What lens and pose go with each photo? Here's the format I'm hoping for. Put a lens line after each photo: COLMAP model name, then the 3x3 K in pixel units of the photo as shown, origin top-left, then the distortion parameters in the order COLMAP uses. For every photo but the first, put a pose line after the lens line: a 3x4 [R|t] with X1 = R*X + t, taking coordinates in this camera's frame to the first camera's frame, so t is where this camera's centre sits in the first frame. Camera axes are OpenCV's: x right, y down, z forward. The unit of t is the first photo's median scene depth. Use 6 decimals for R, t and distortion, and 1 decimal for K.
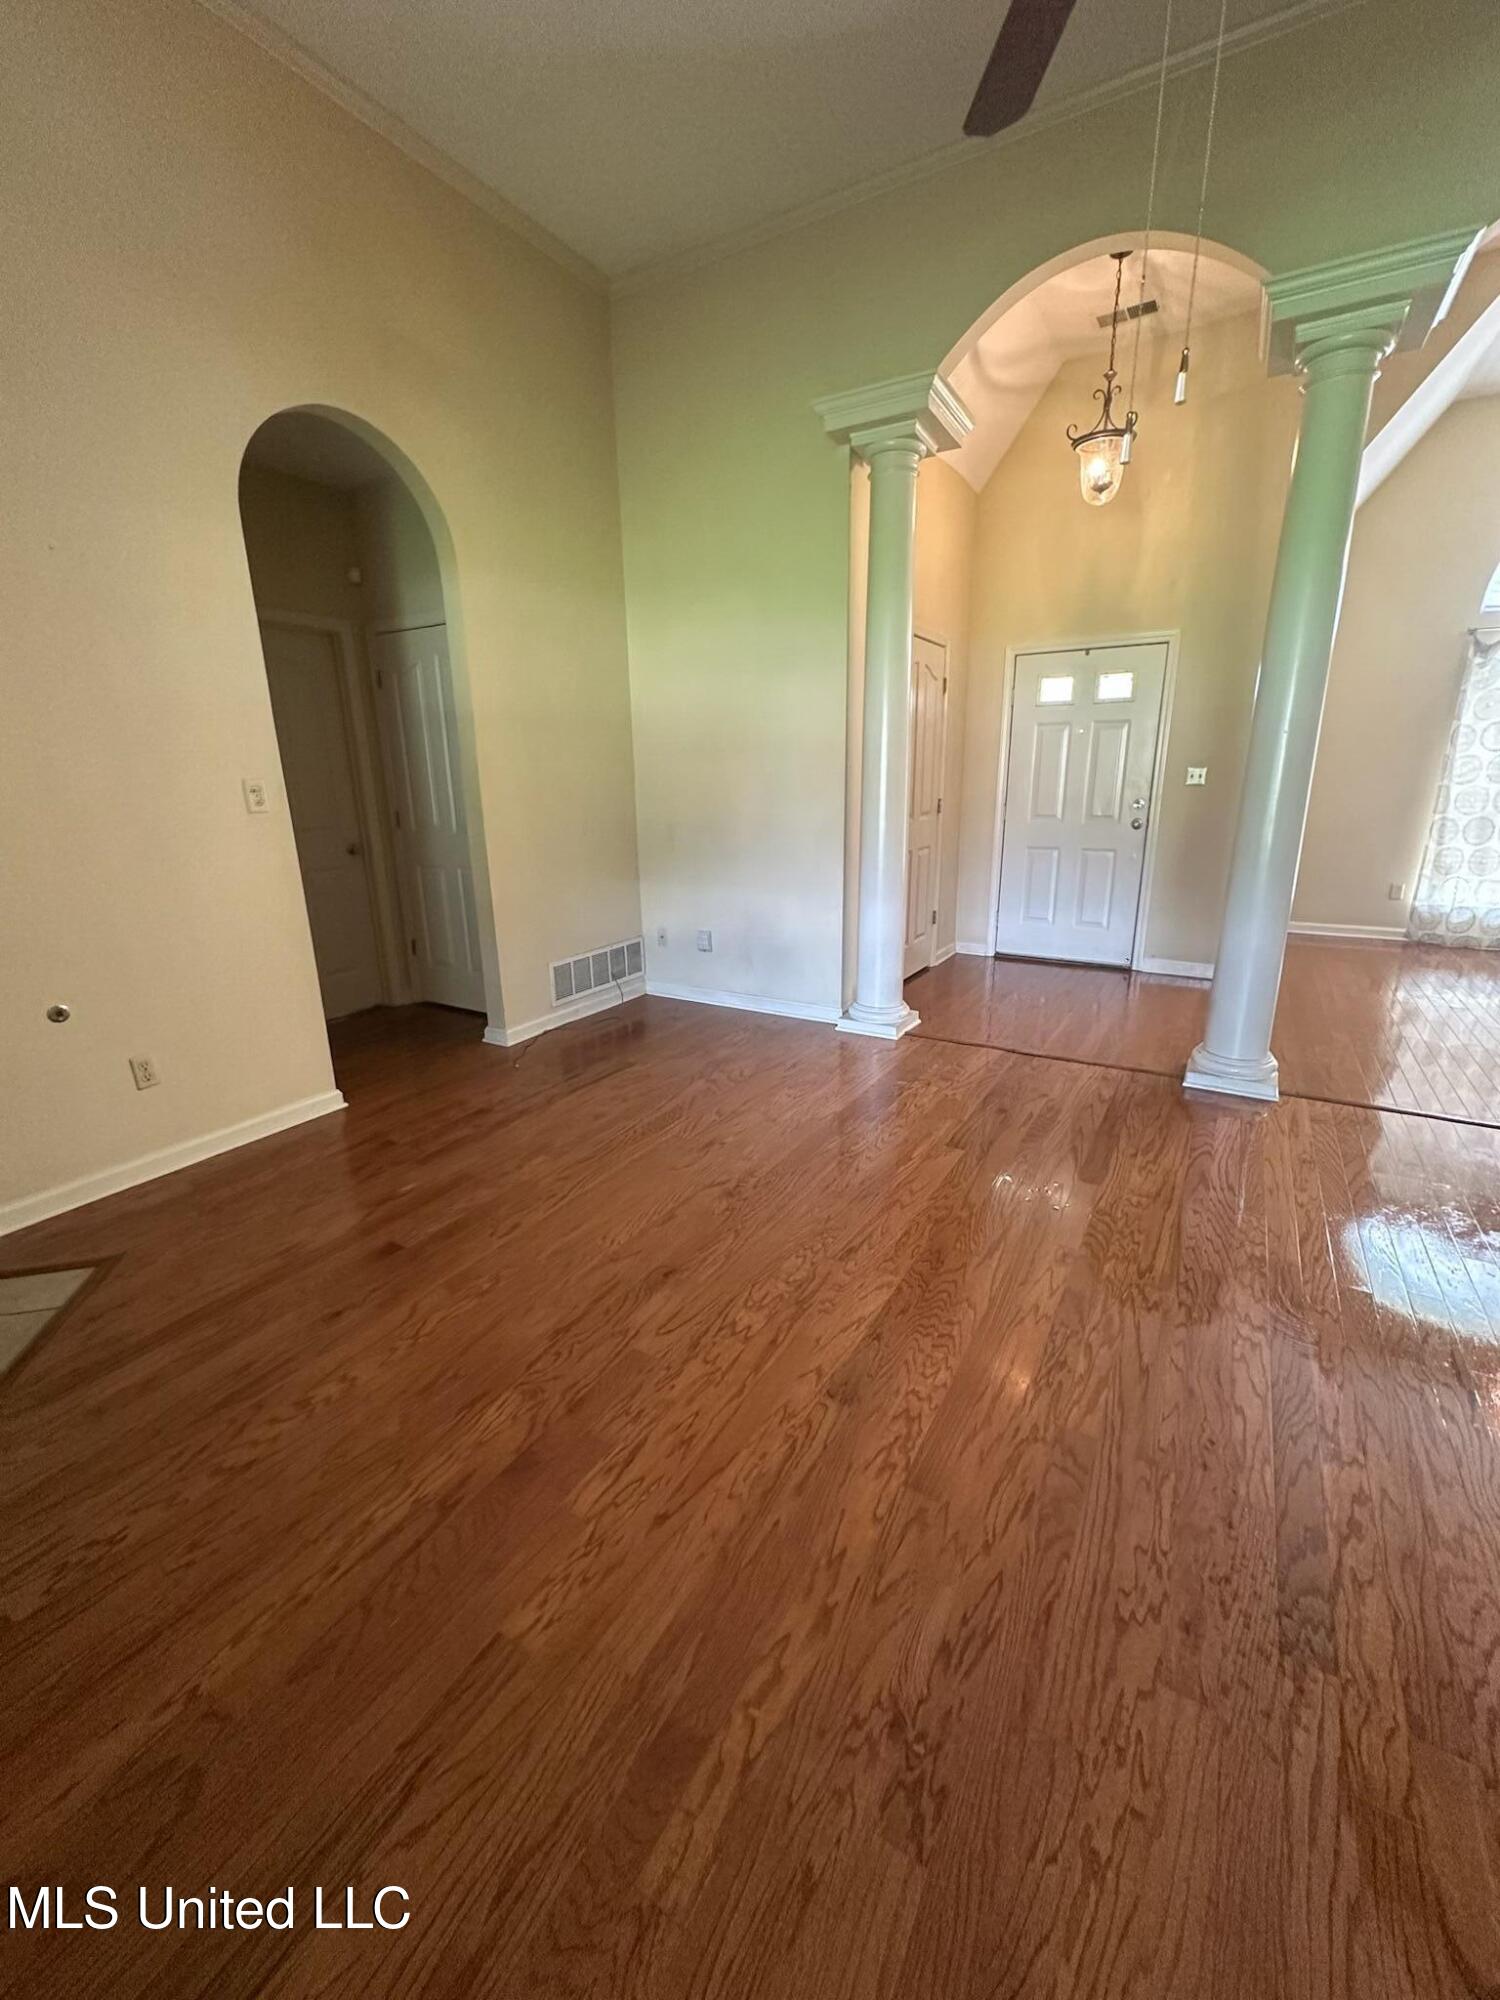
lens RADIAL K [[795.7, 0, 752.9], [0, 795.7, 999.2], [0, 0, 1]] dist [-0.000968, 0.000618]
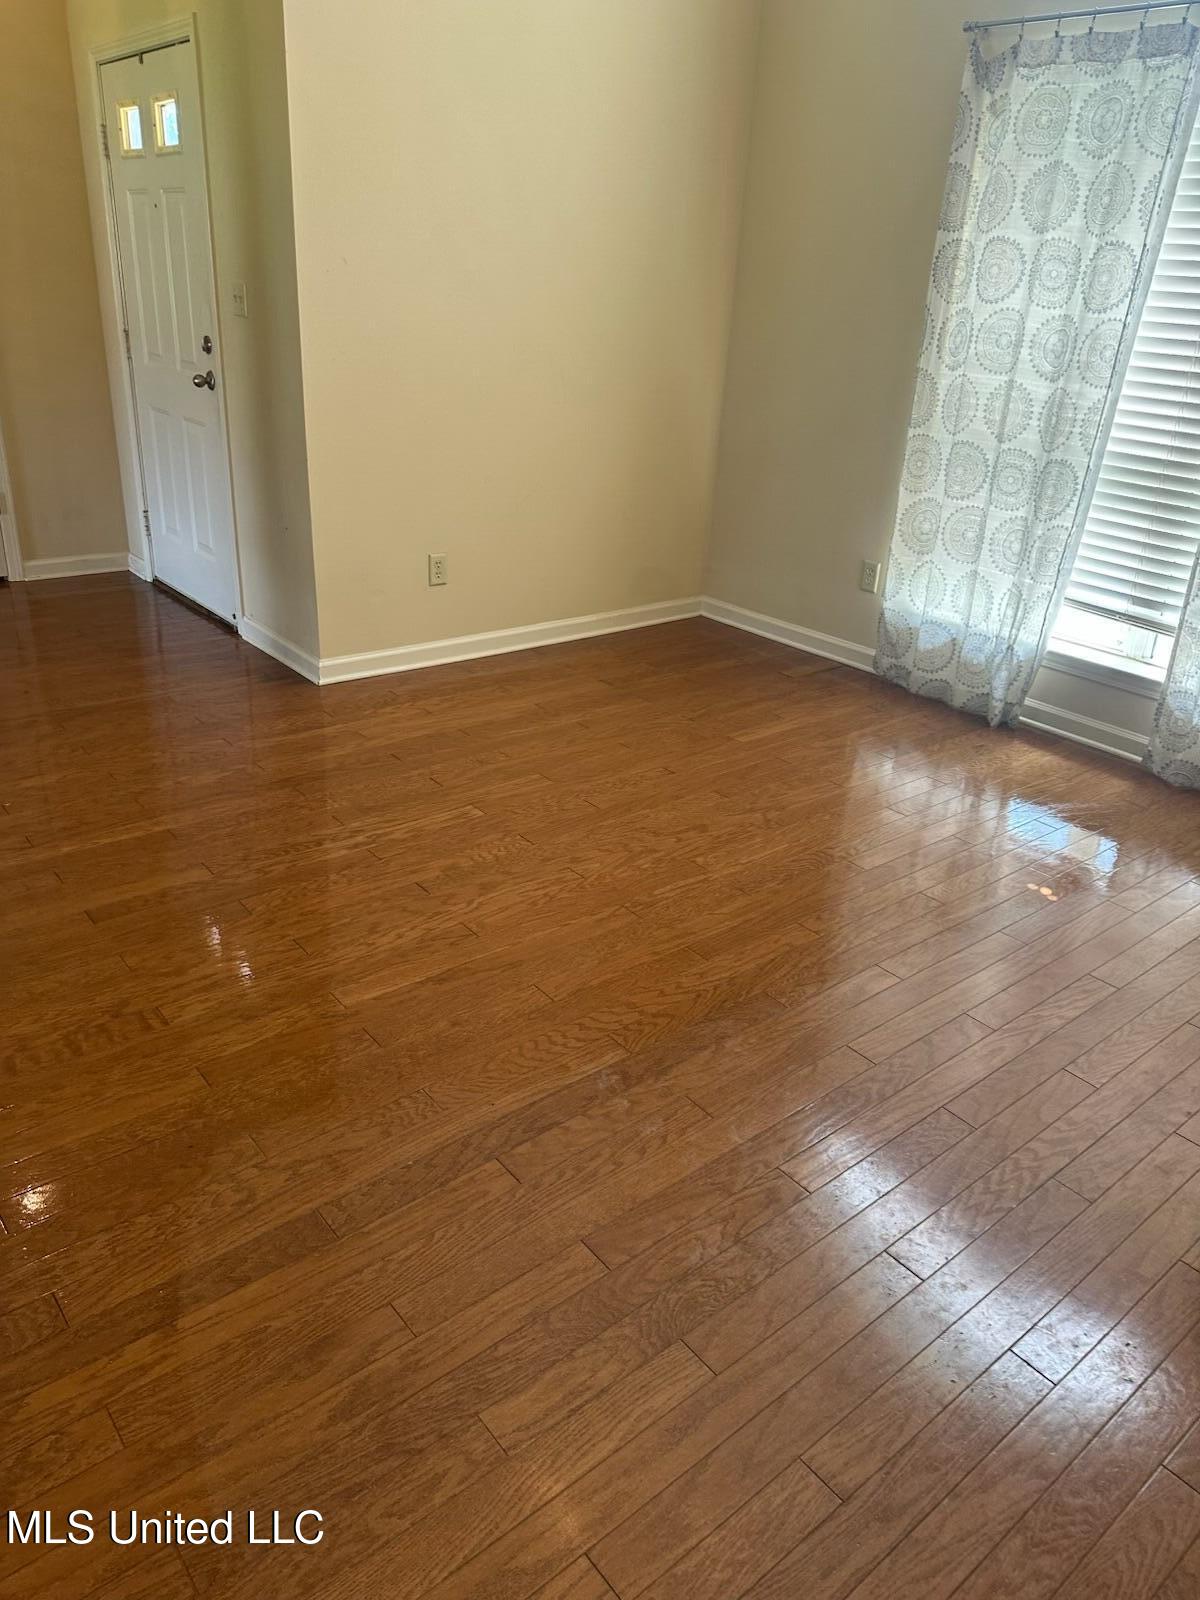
lens RADIAL K [[1132.9, 0, 588.9], [0, 1132.9, 790.3], [0, 0, 1]] dist [0.047404, -0.050186]
pose [[0.941056, 0.195213, -0.276234, 1.319309], [-0.154858, 0.974689, 0.161247, -0.136053], [0.300720, -0.108965, 0.947467, 0.333905]]
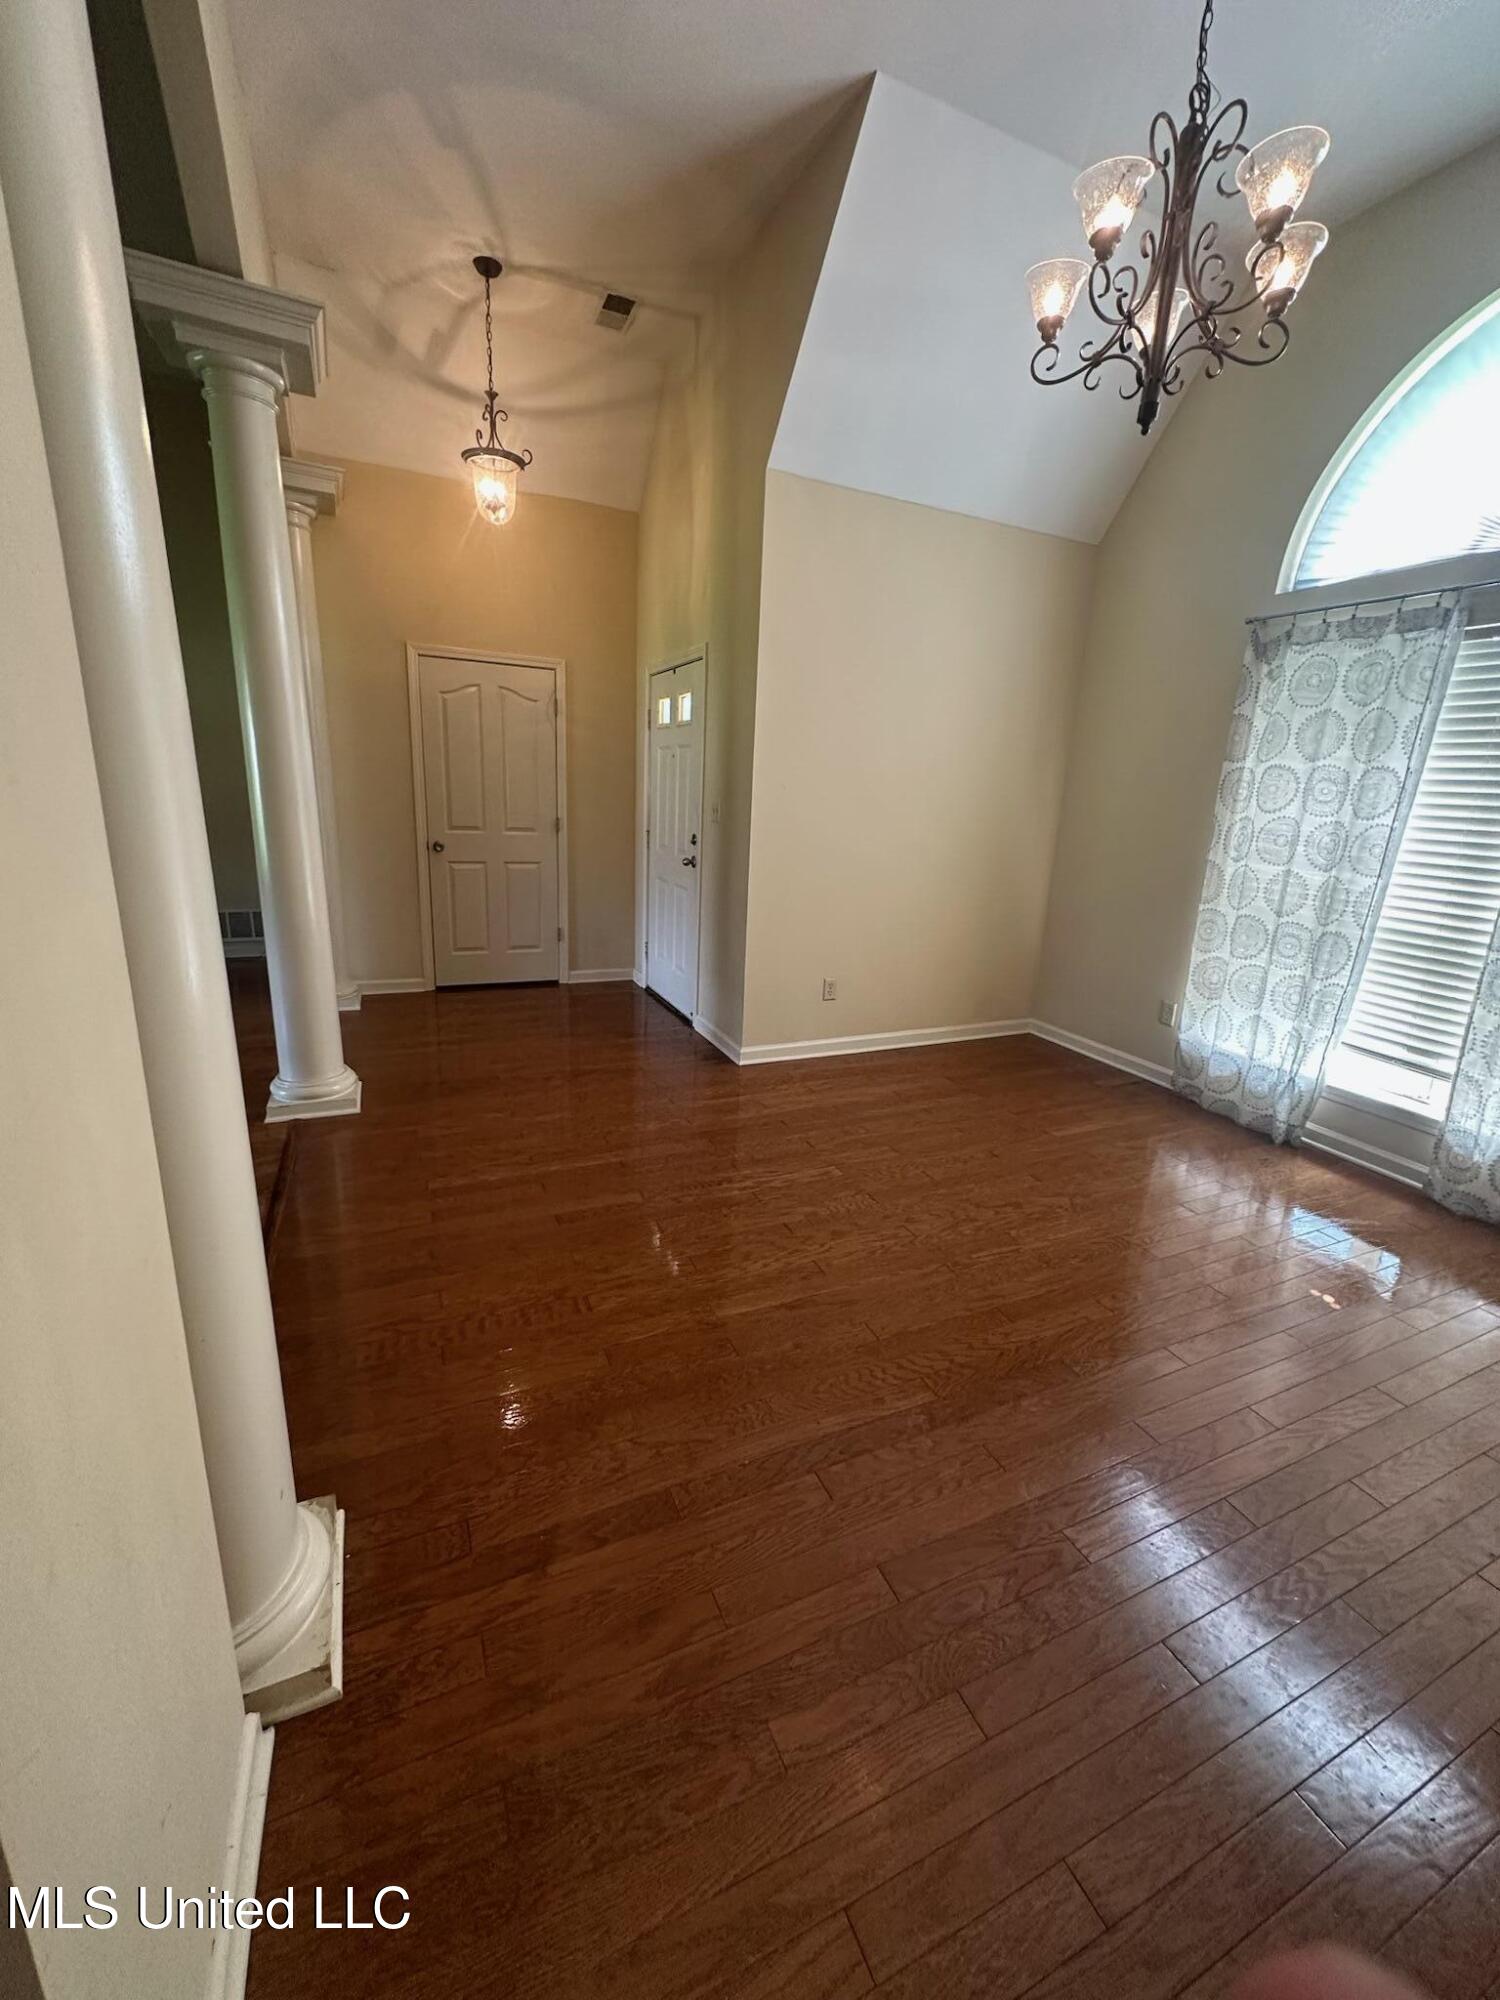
lens RADIAL K [[795.7, 0, 752.9], [0, 795.7, 998.1], [0, 0, 1]] dist [-0.000968, 0.000618]
pose [[0.826791, 0.193677, -0.528116, 1.322258], [-0.208769, 0.977454, 0.031625, -0.145740], [0.522334, 0.084107, 0.848583, 0.381298]]
